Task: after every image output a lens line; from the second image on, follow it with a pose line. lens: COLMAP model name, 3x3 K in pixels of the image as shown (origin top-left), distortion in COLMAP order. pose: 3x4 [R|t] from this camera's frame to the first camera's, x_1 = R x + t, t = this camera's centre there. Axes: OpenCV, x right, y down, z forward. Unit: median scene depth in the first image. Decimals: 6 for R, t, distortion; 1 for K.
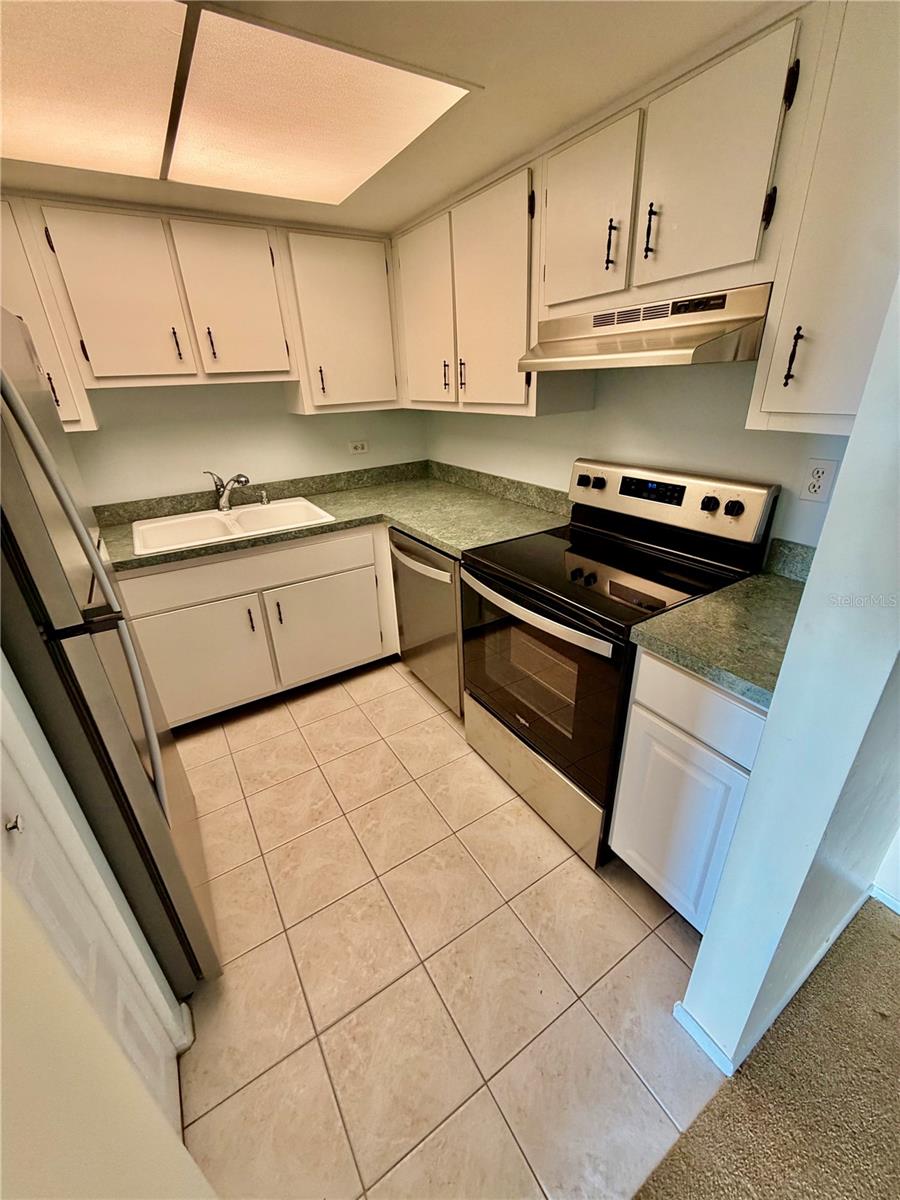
lens RADIAL K [[479.9, 0, 450.2], [0, 479.9, 599.5], [0, 0, 1]] dist [0.001089, 0.000342]
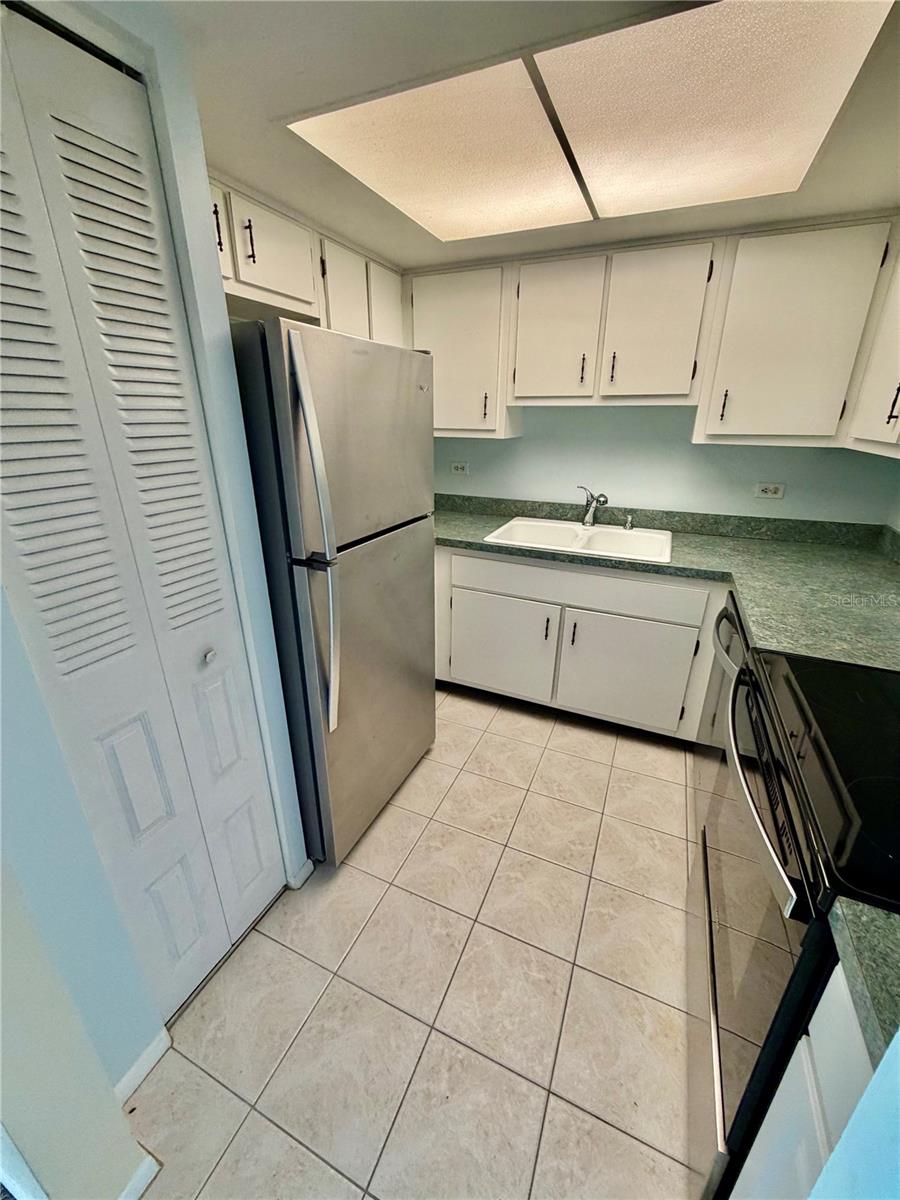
lens RADIAL K [[479.9, 0, 449.8], [0, 479.9, 599.2], [0, 0, 1]] dist [0.001089, 0.000342]
pose [[0.552495, 0.338347, -0.761755, 0.237933], [-0.374601, 0.917202, 0.135697, -0.077862], [0.744596, 0.210382, 0.633495, 0.175124]]
